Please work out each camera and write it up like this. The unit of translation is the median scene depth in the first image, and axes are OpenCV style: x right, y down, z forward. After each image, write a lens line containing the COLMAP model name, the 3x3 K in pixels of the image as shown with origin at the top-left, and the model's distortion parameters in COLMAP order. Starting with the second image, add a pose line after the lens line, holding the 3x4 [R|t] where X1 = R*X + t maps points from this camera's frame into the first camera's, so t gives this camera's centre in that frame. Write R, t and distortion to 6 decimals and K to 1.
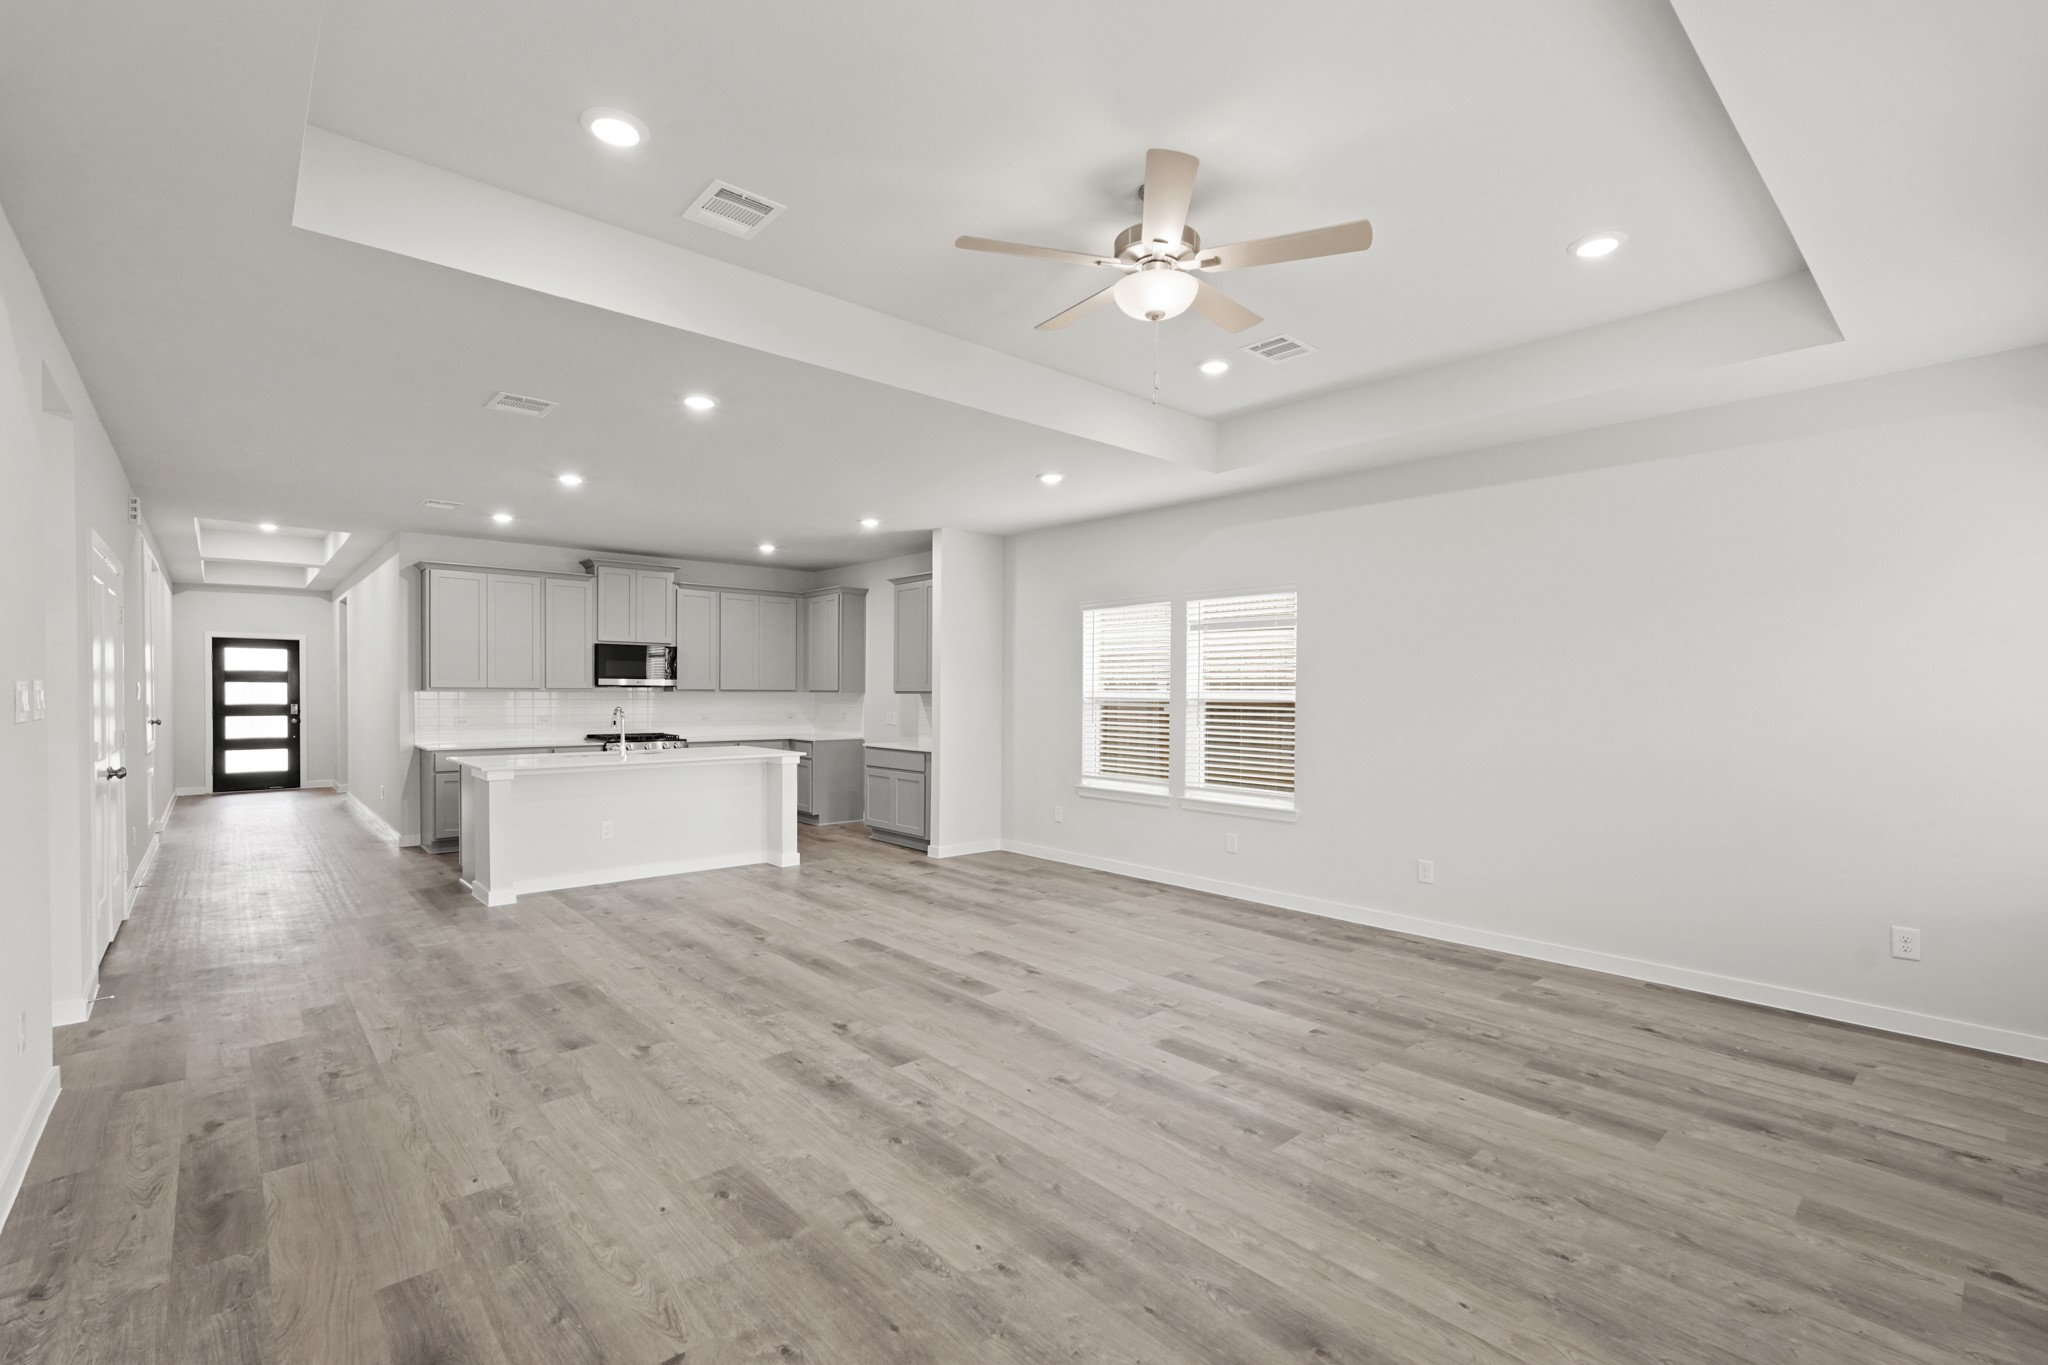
lens RADIAL K [[901.7, 0, 1020.8], [0, 901.7, 717.5], [0, 0, 1]] dist [-0.015436, 0.006257]
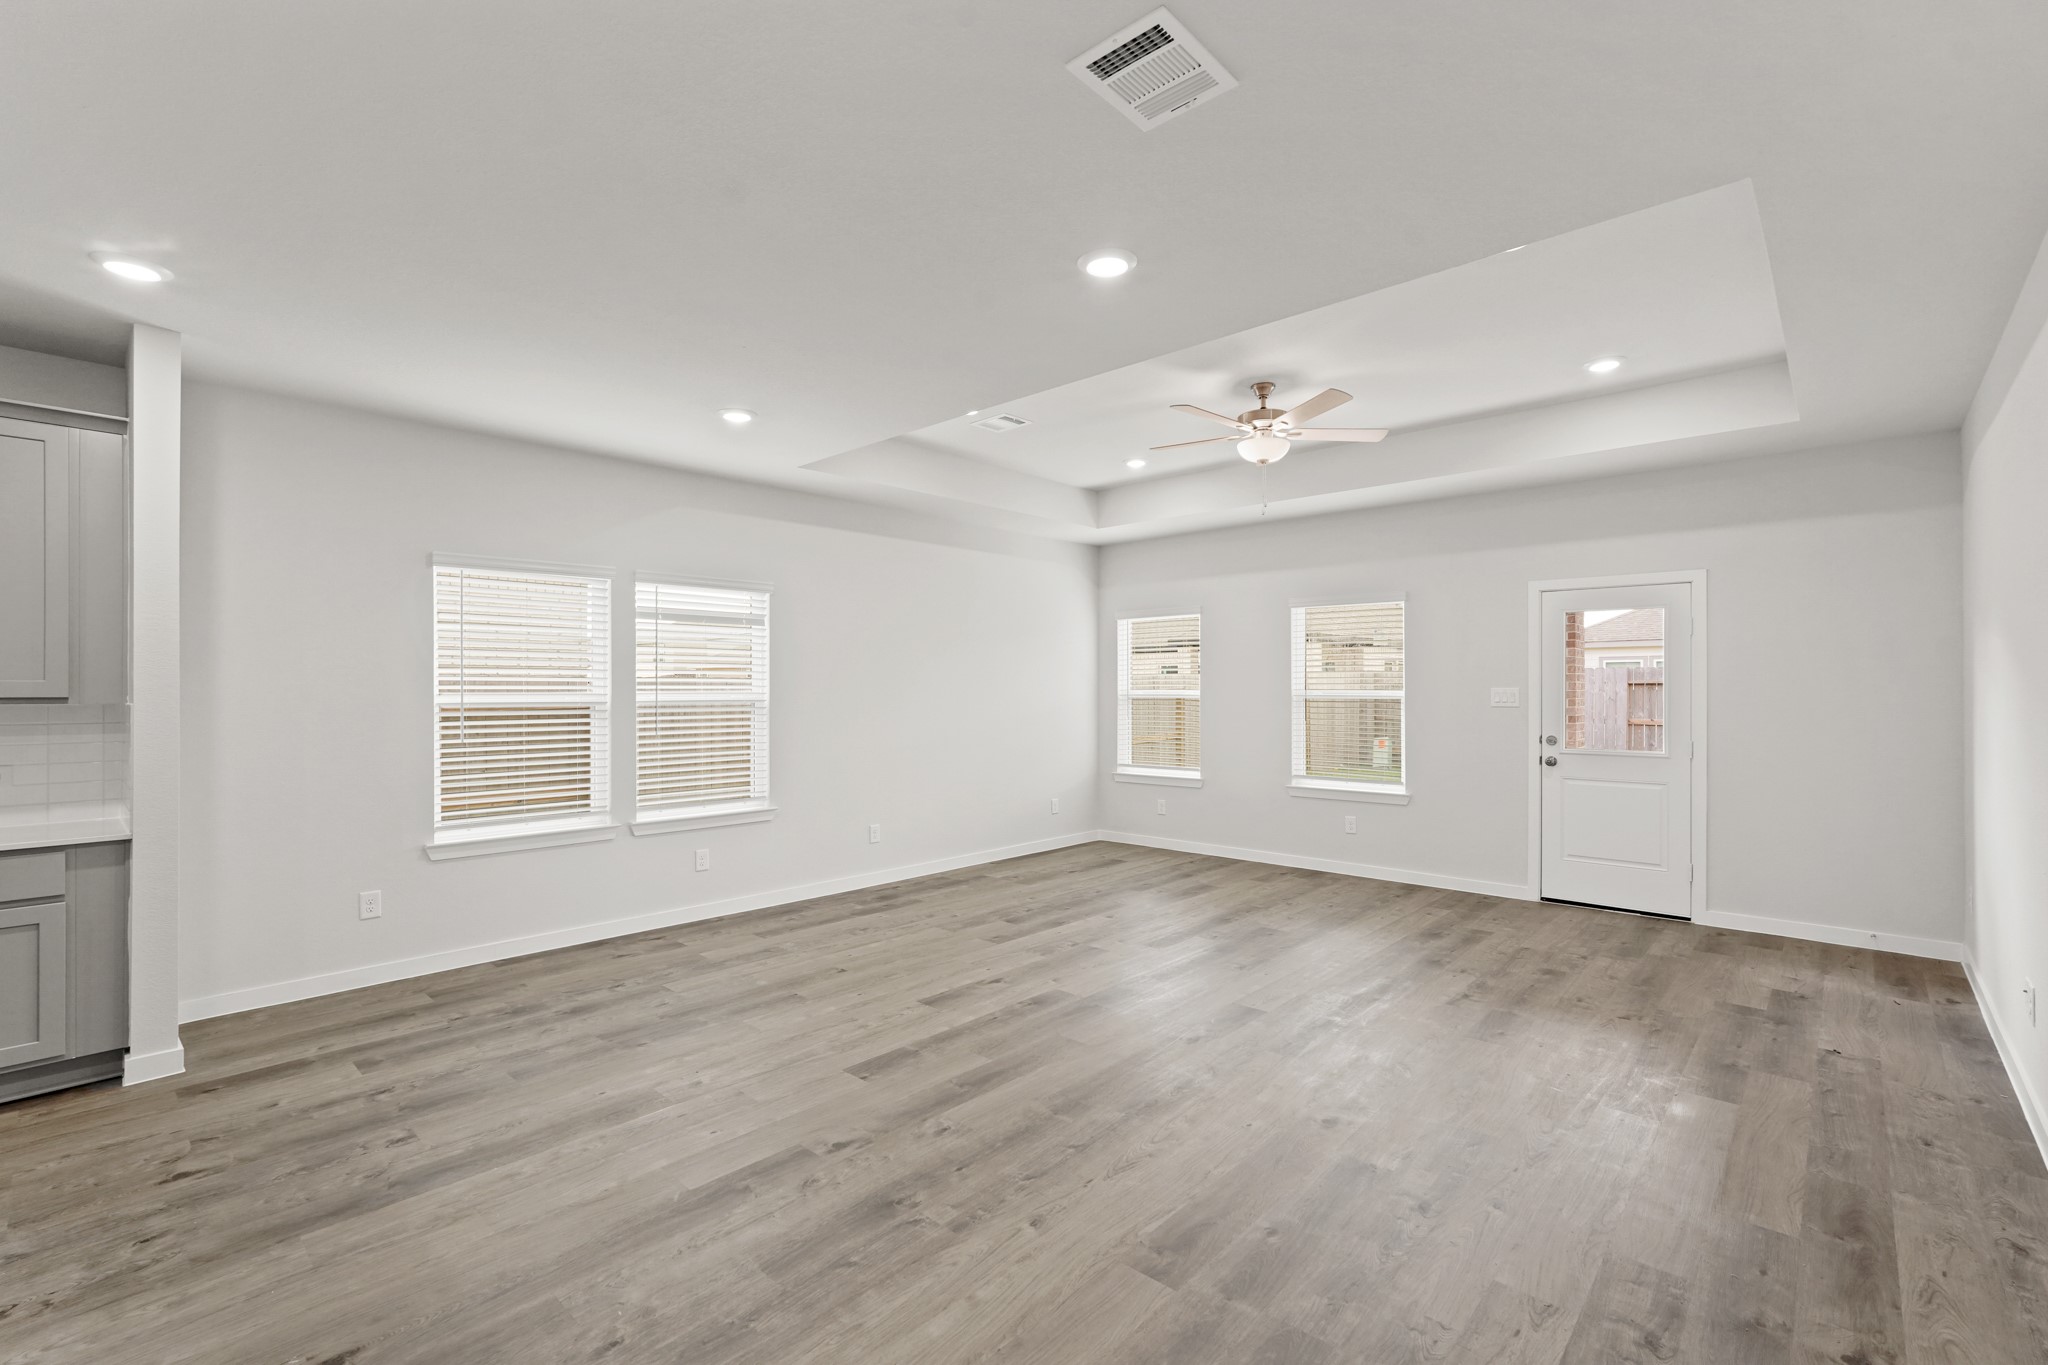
lens RADIAL K [[901.7, 0, 1020.6], [0, 901.7, 694.3], [0, 0, 1]] dist [-0.015436, 0.006257]
pose [[-0.091339, -0.010271, 0.995767, -0.629222], [0.032637, 0.999379, 0.013302, -0.024961], [-0.995285, 0.033713, -0.090947, 0.696057]]
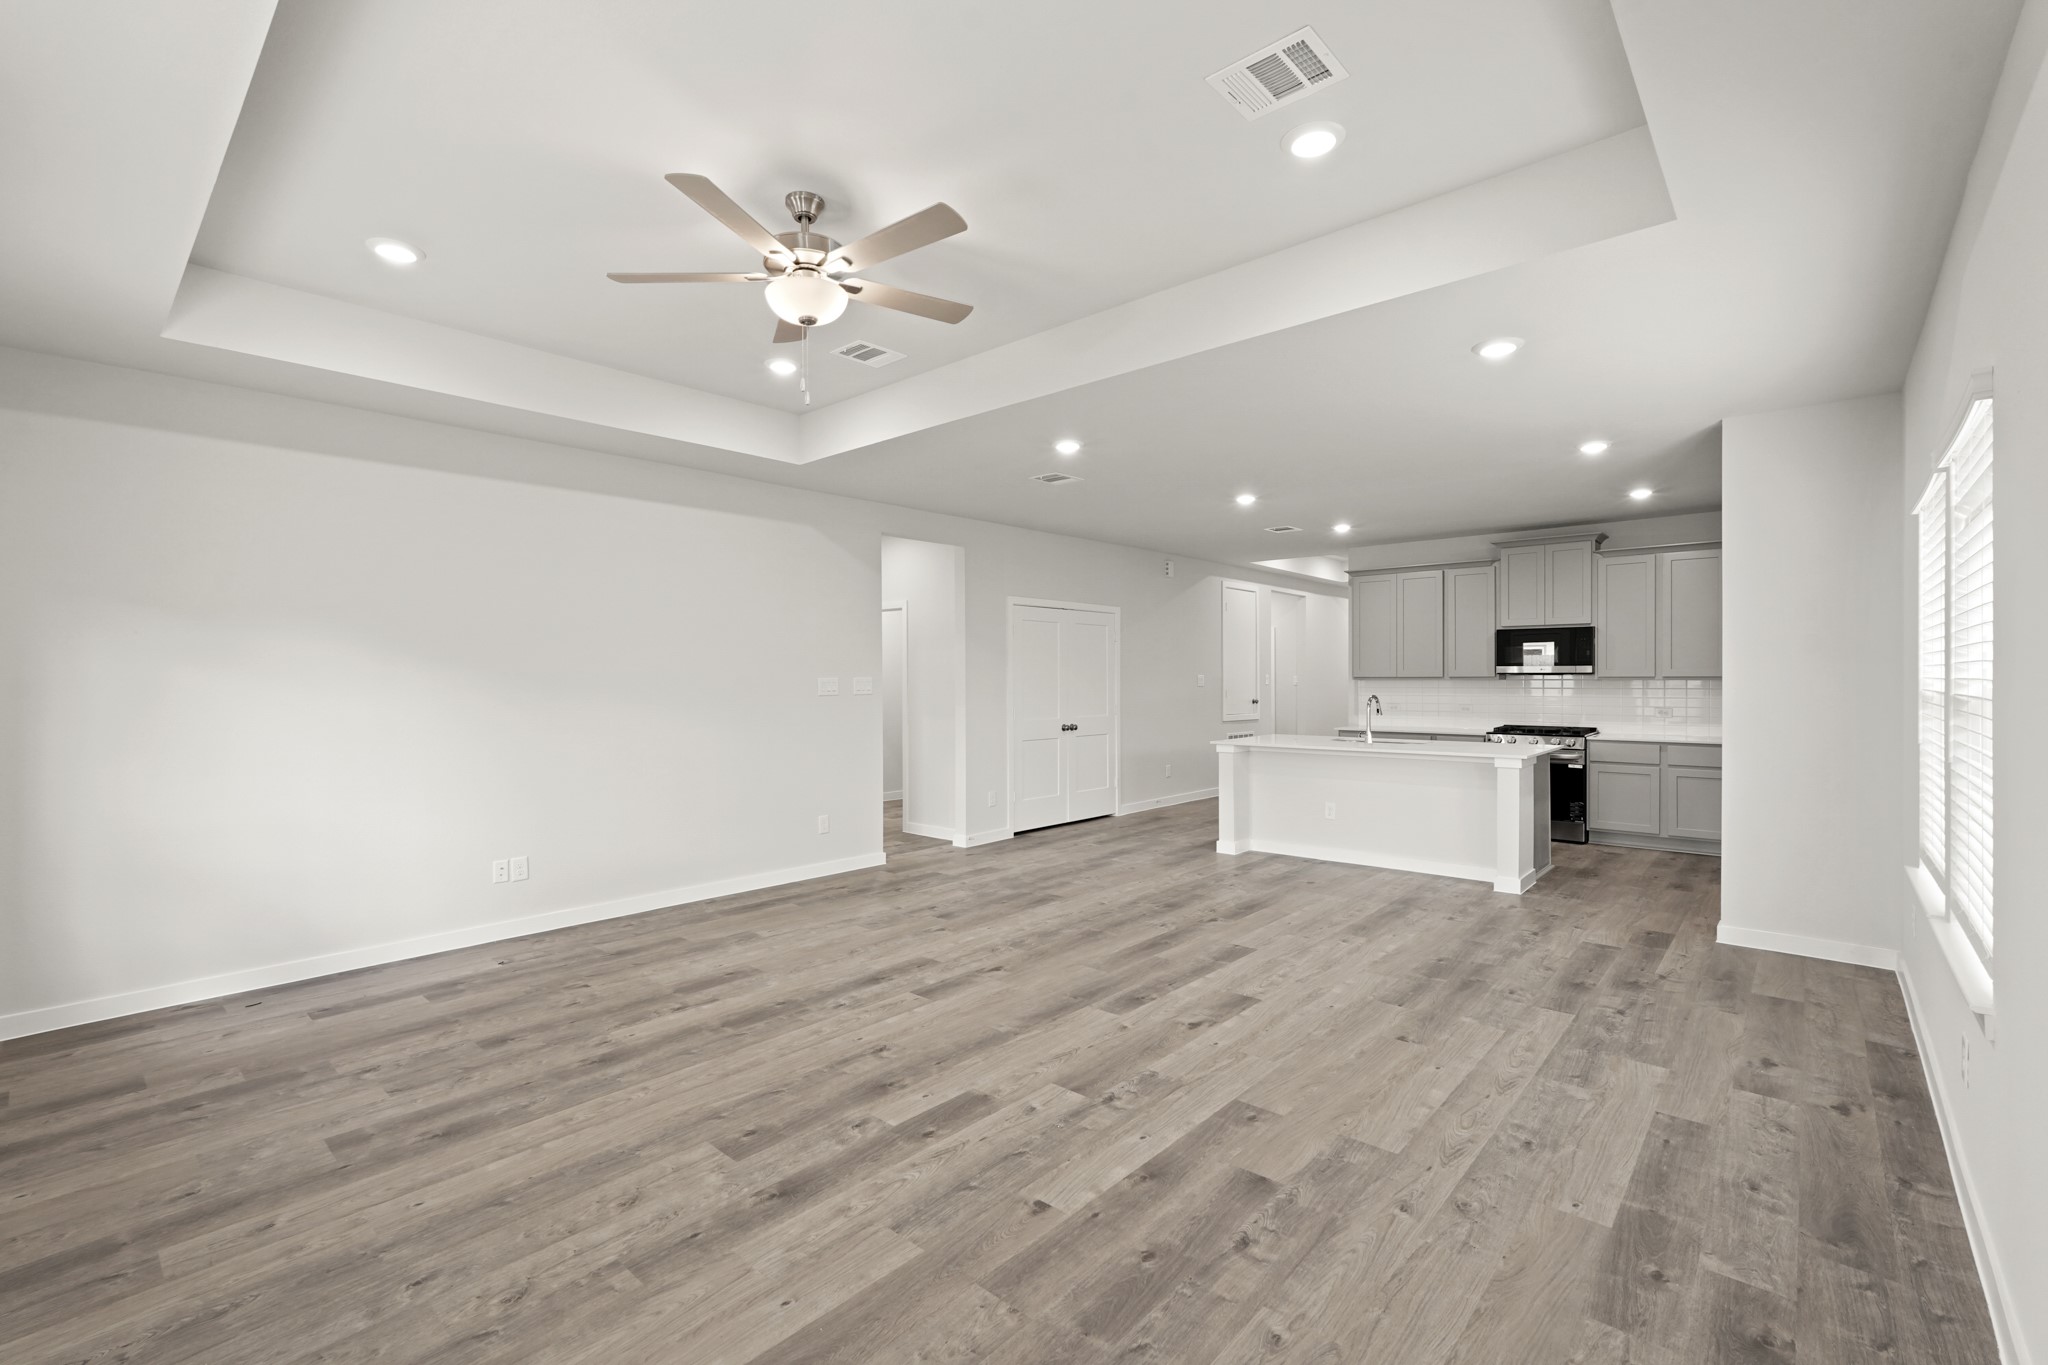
lens RADIAL K [[901.7, 0, 1026.5], [0, 901.7, 678.4], [0, 0, 1]] dist [-0.015436, 0.006257]
pose [[0.114677, -0.005030, -0.993390, 0.530016], [-0.025394, 0.999646, -0.007993, -0.012657], [0.993078, 0.026143, 0.114508, 0.495960]]
